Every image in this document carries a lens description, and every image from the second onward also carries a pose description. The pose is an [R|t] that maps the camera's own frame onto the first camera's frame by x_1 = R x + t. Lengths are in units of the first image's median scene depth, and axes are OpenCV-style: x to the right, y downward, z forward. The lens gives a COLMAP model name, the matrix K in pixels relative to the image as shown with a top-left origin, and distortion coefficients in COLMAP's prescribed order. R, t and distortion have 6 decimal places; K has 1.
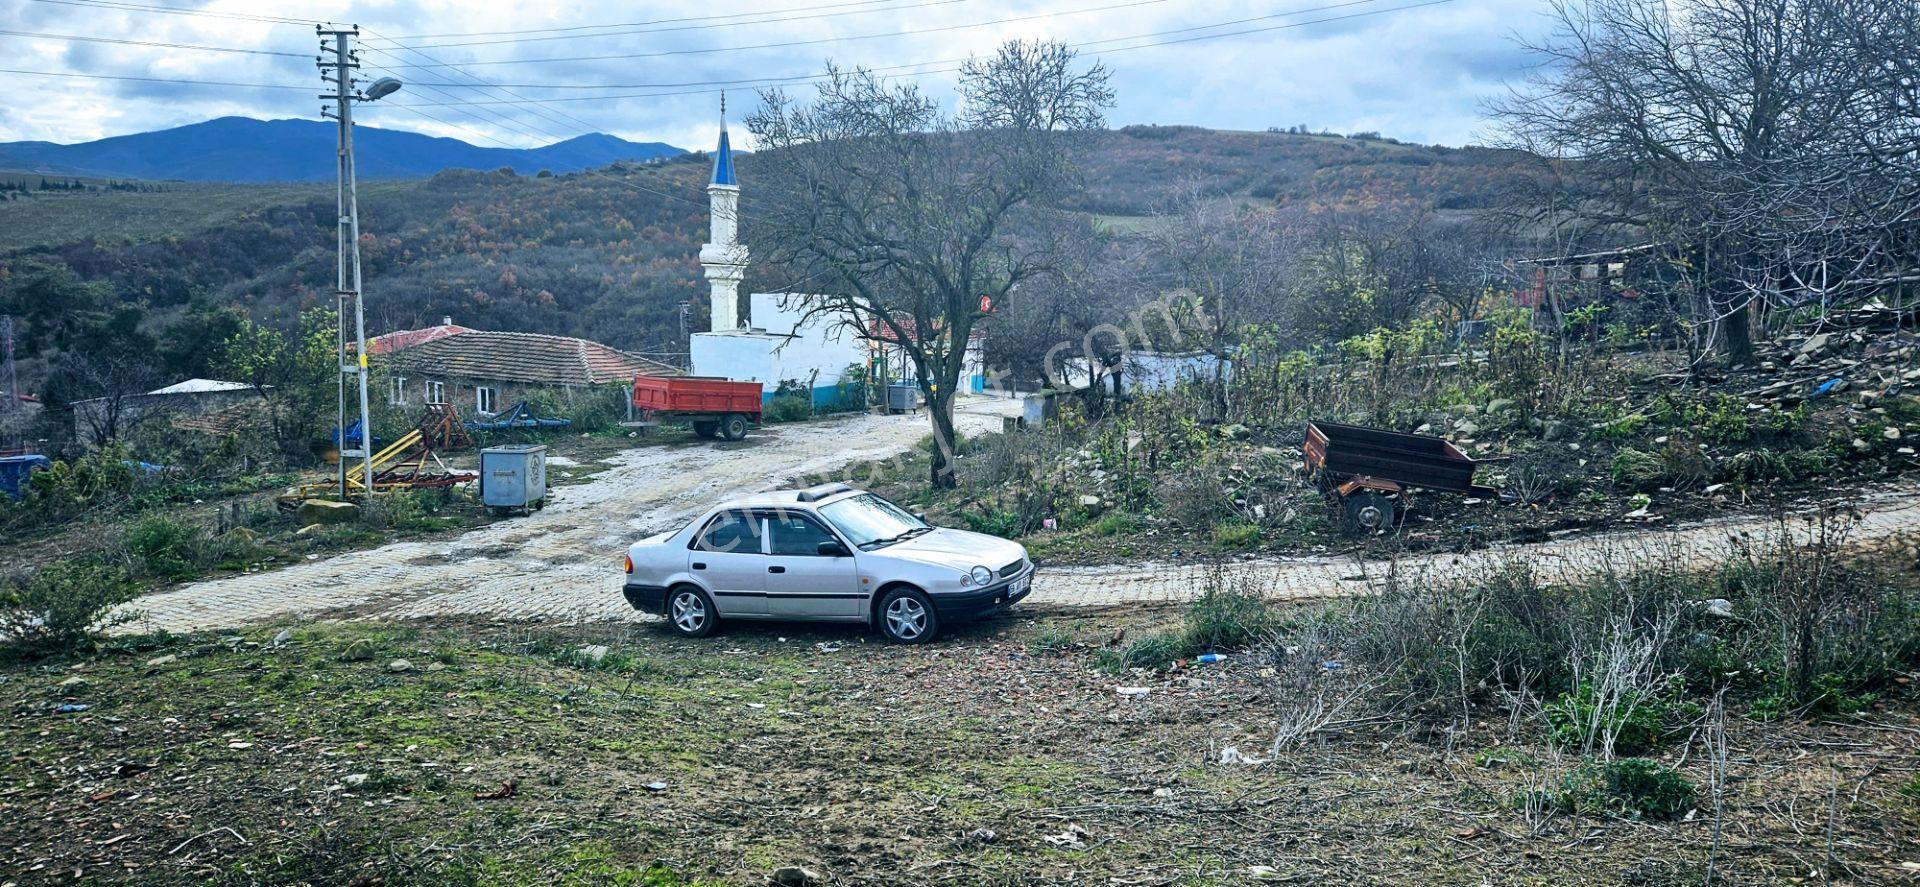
lens RADIAL K [[1275.3, 0, 984.9], [0, 1275.3, 450.2], [0, 0, 1]] dist [0.089871, -0.080154]
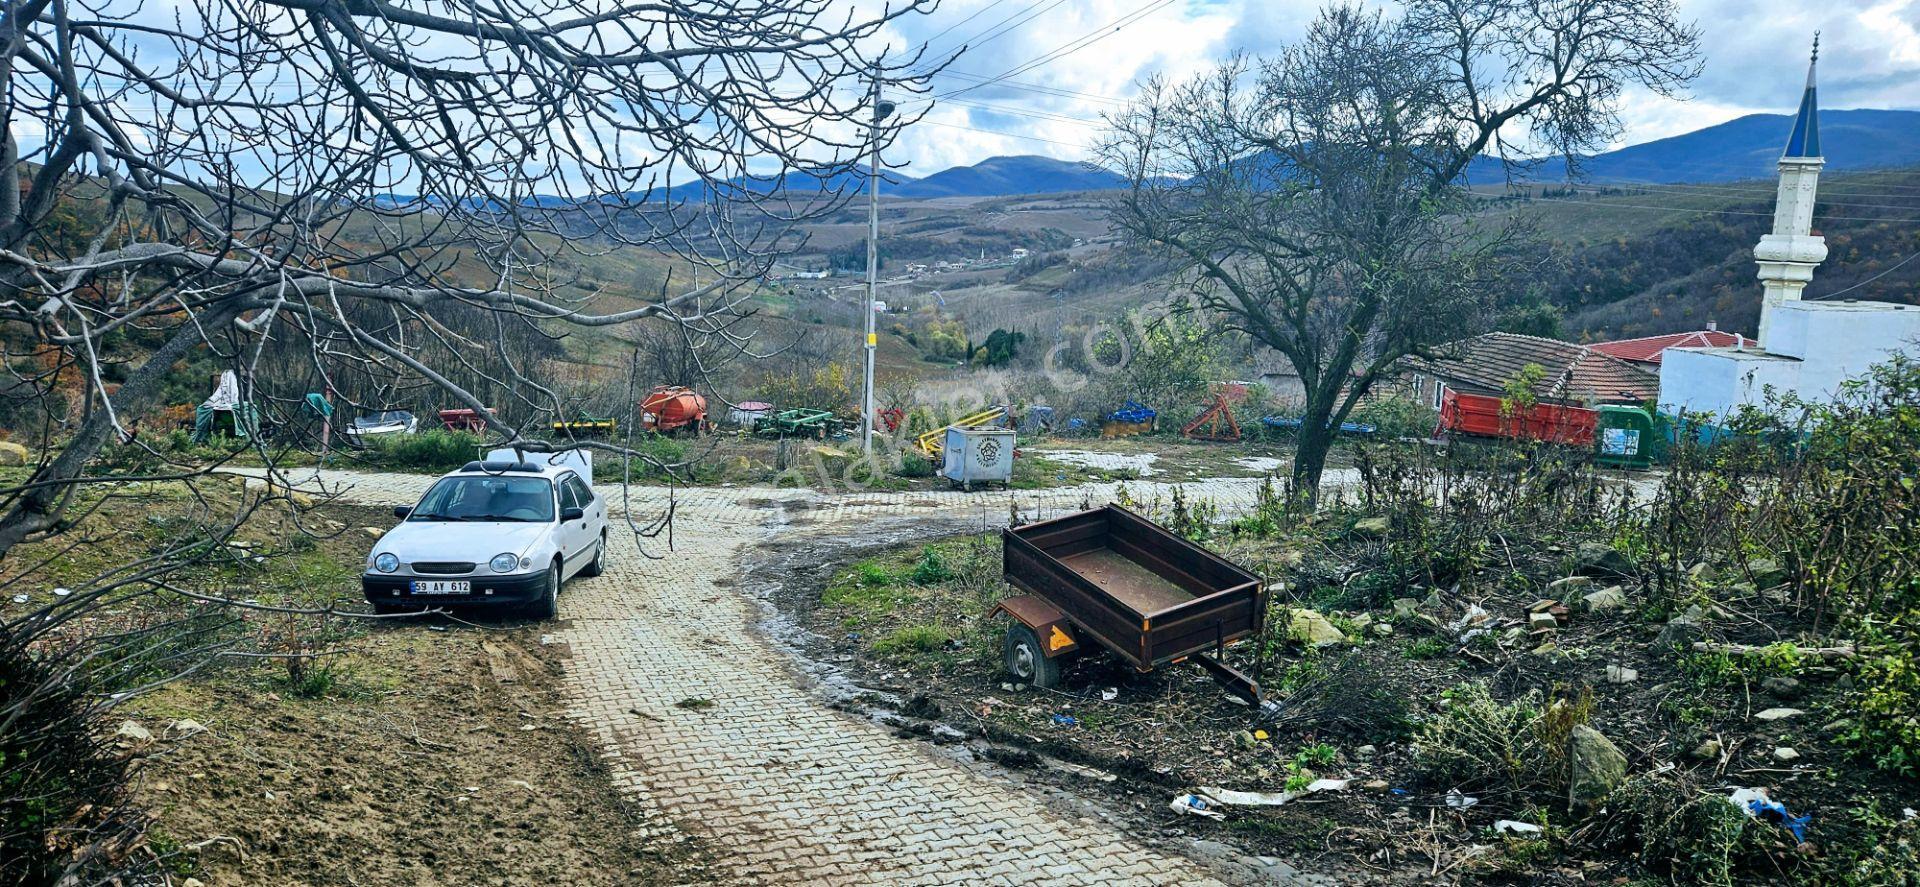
lens RADIAL K [[1275.3, 0, 952.2], [0, 1275.3, 451.4], [0, 0, 1]] dist [0.089871, -0.080154]
pose [[0.493779, 0.134287, -0.859156, 0.396766], [-0.133788, 0.987973, 0.077530, -0.046121], [0.859234, 0.076662, 0.505806, 0.320691]]
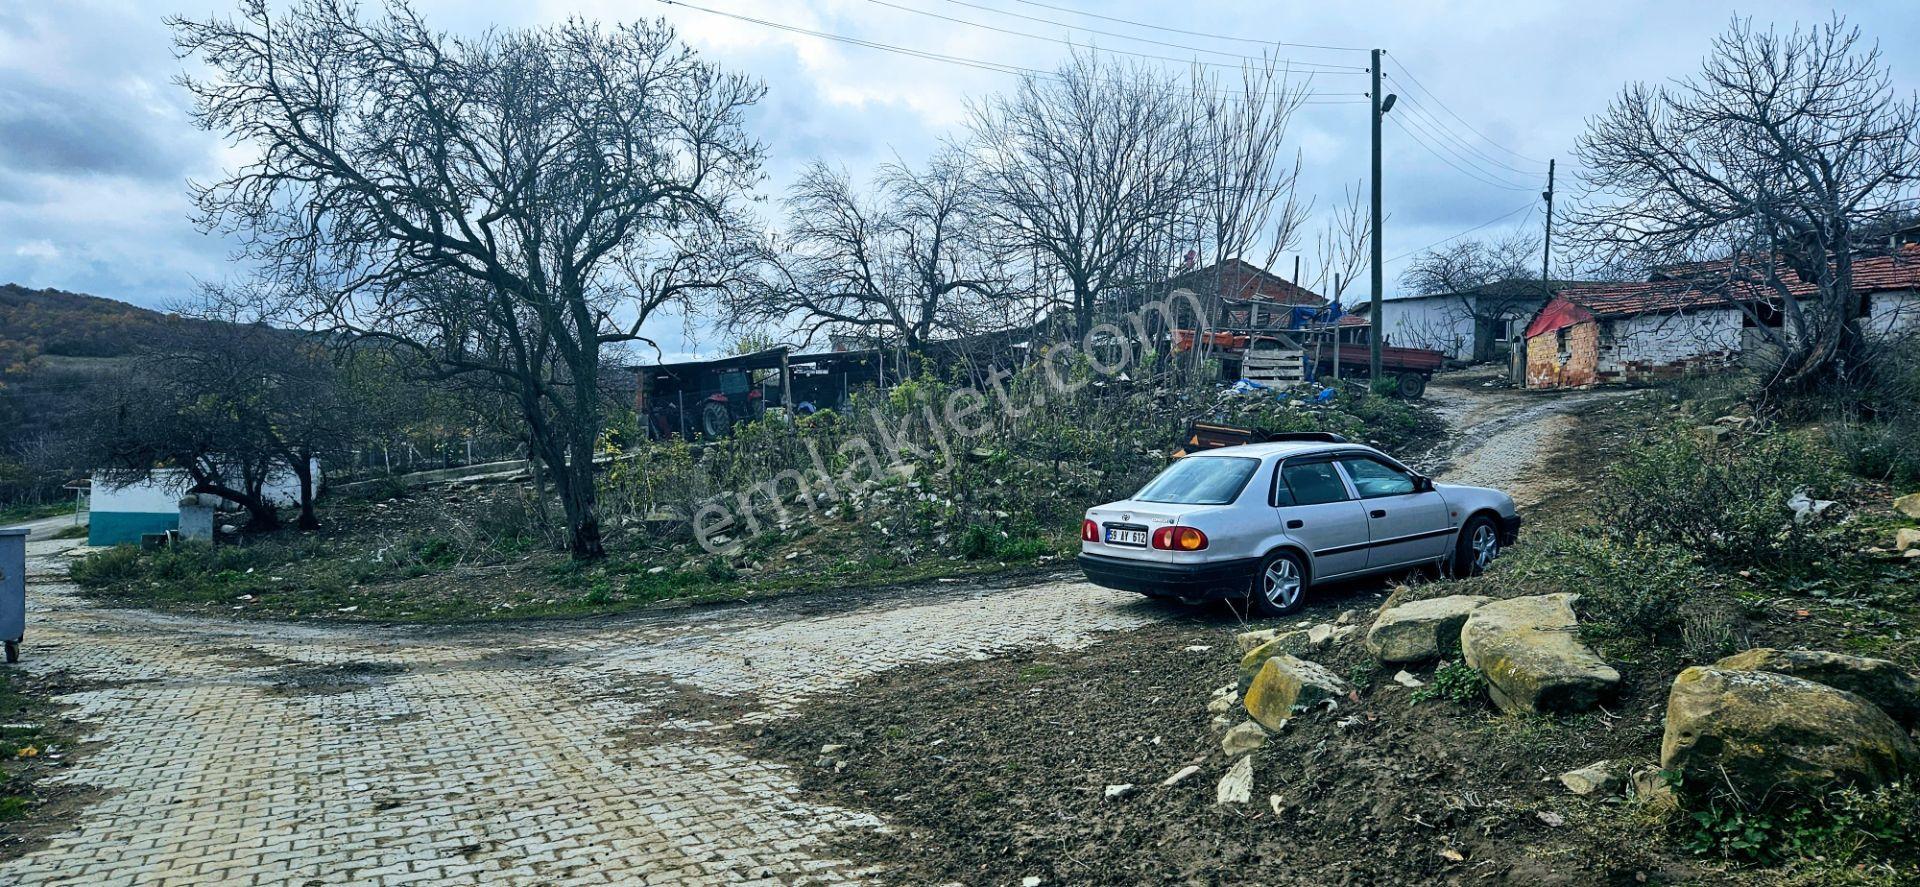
lens RADIAL K [[1275.3, 0, 948.0], [0, 1275.3, 435.7], [0, 0, 1]] dist [0.089871, -0.080154]
pose [[0.563792, 0.007033, 0.825887, -0.414871], [0.105986, 0.991080, -0.080791, 0.031318], [-0.819088, 0.133082, 0.558017, 0.289893]]
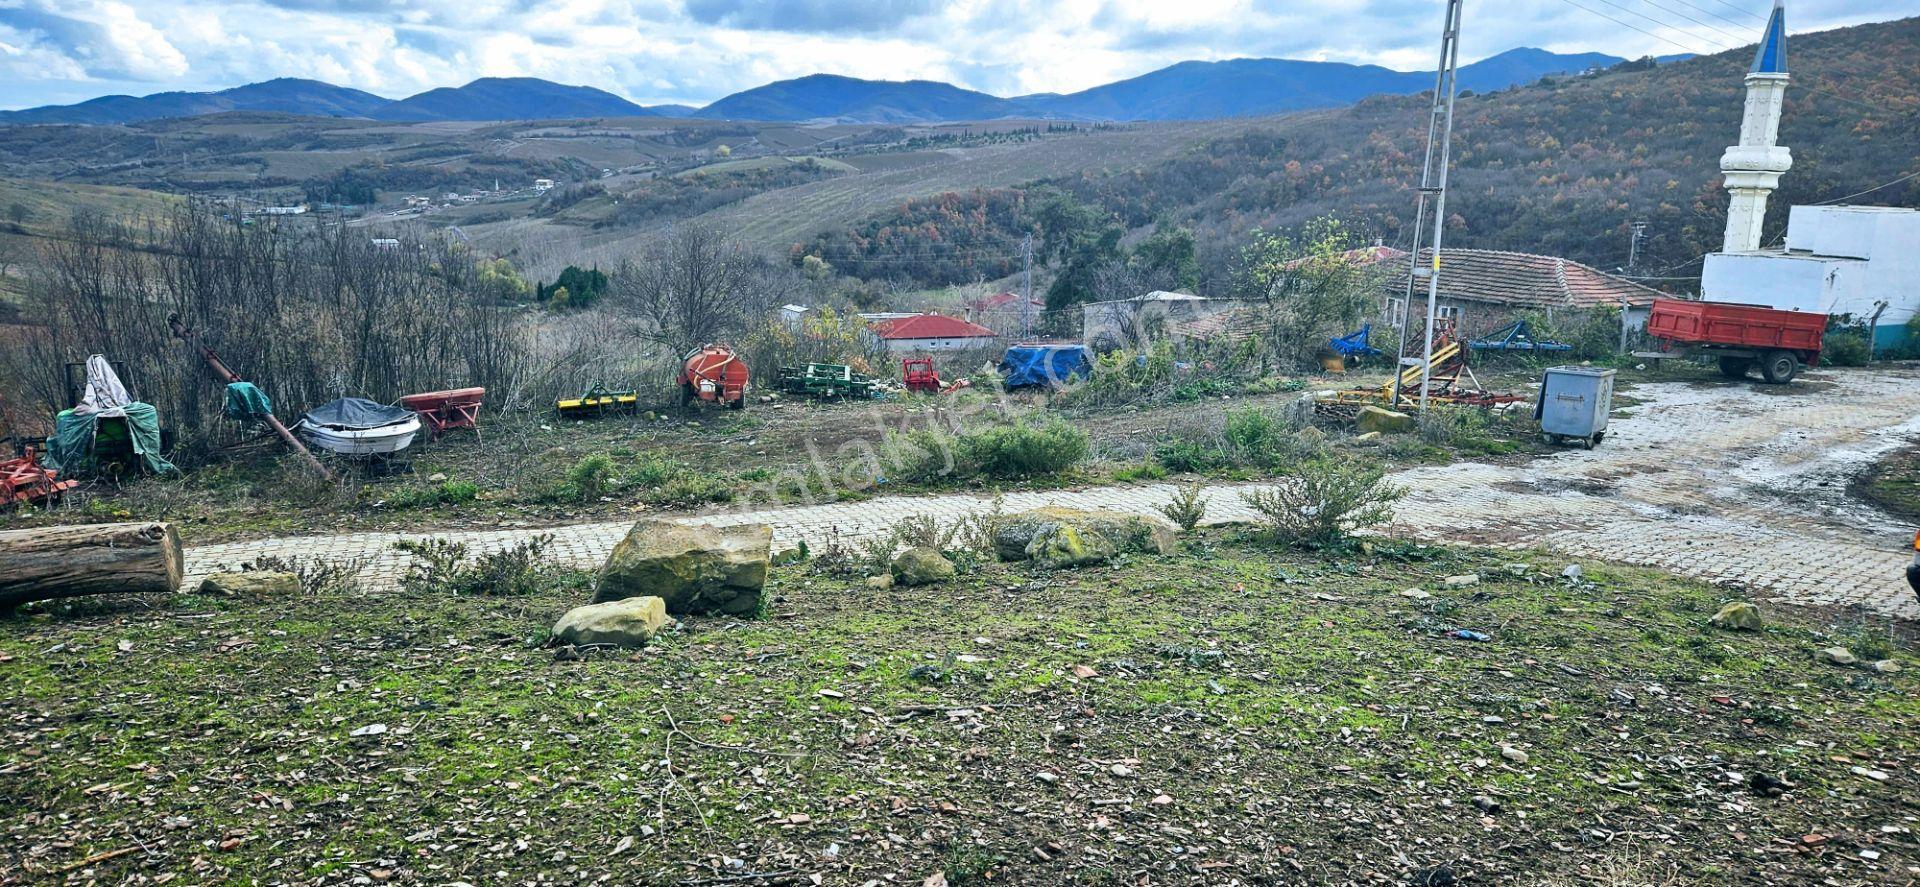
lens RADIAL K [[1275.3, 0, 975.7], [0, 1275.3, 451.7], [0, 0, 1]] dist [0.089871, -0.080154]
pose [[0.784506, 0.121107, -0.608180, -0.107246], [-0.086289, 0.992522, 0.086336, 0.009538], [0.614088, -0.015252, 0.789090, 0.041254]]
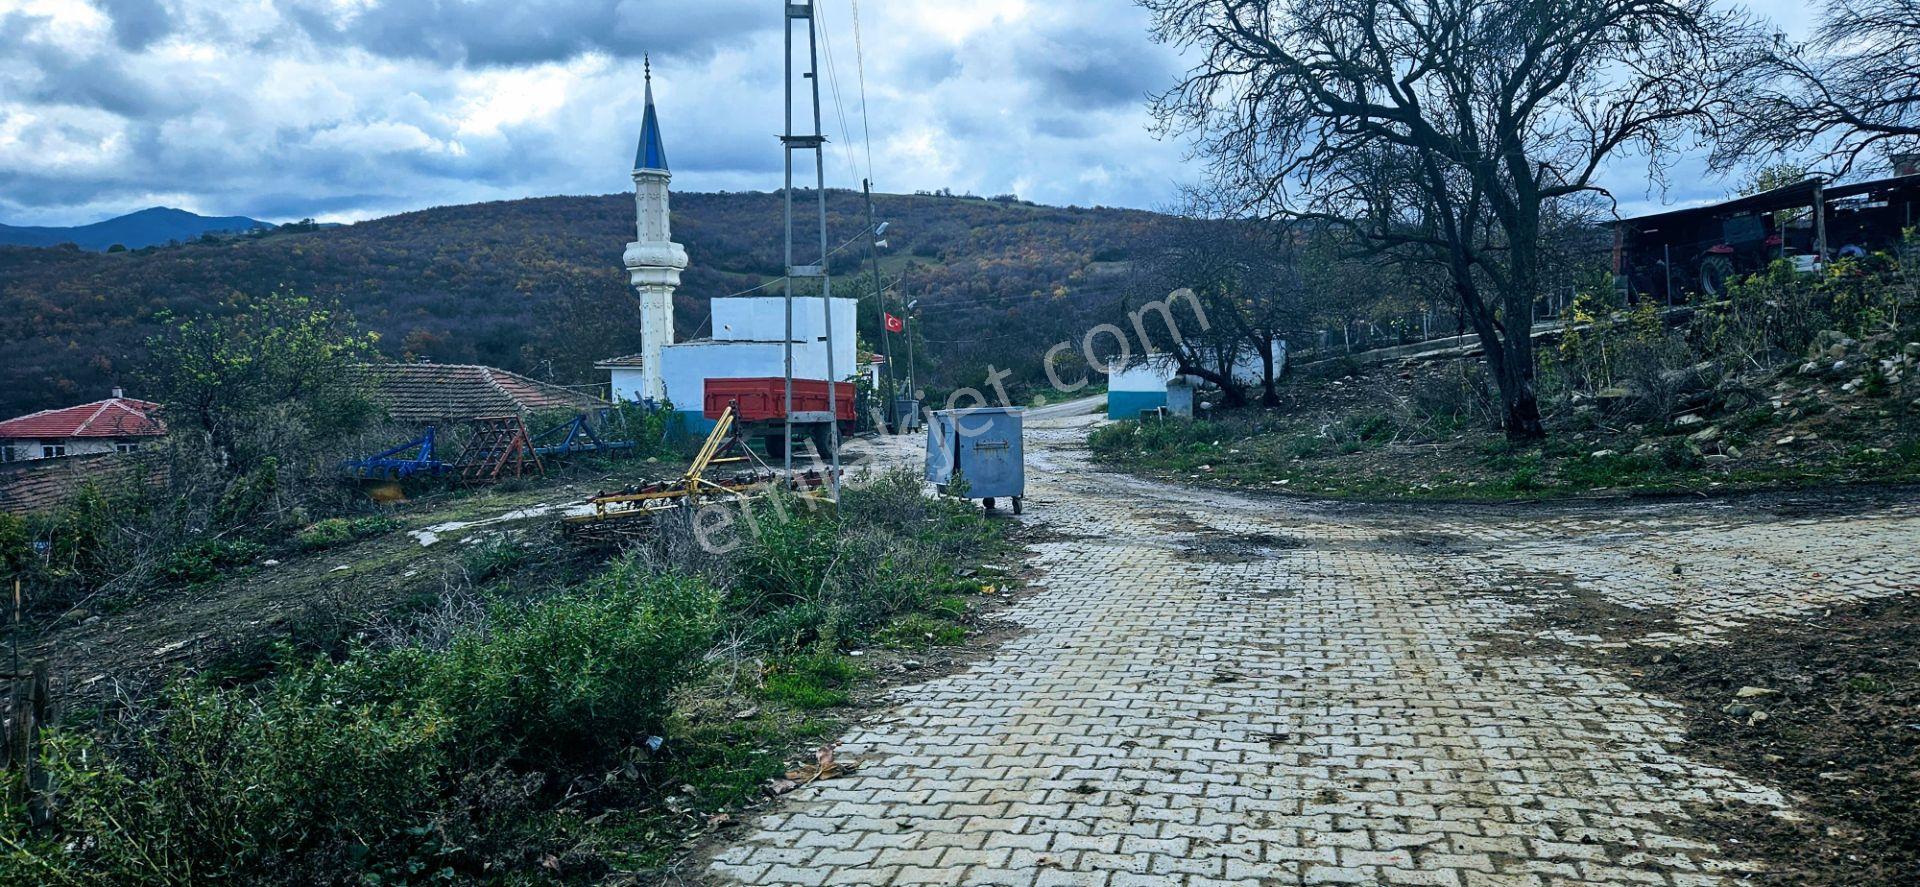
lens RADIAL K [[1275.3, 0, 951.3], [0, 1275.3, 460.5], [0, 0, 1]] dist [0.089871, -0.080154]
pose [[0.967559, -0.064265, 0.244334, -0.388485], [0.074798, 0.996617, -0.034068, 0.031731], [-0.241318, 0.051239, 0.969093, 0.291760]]
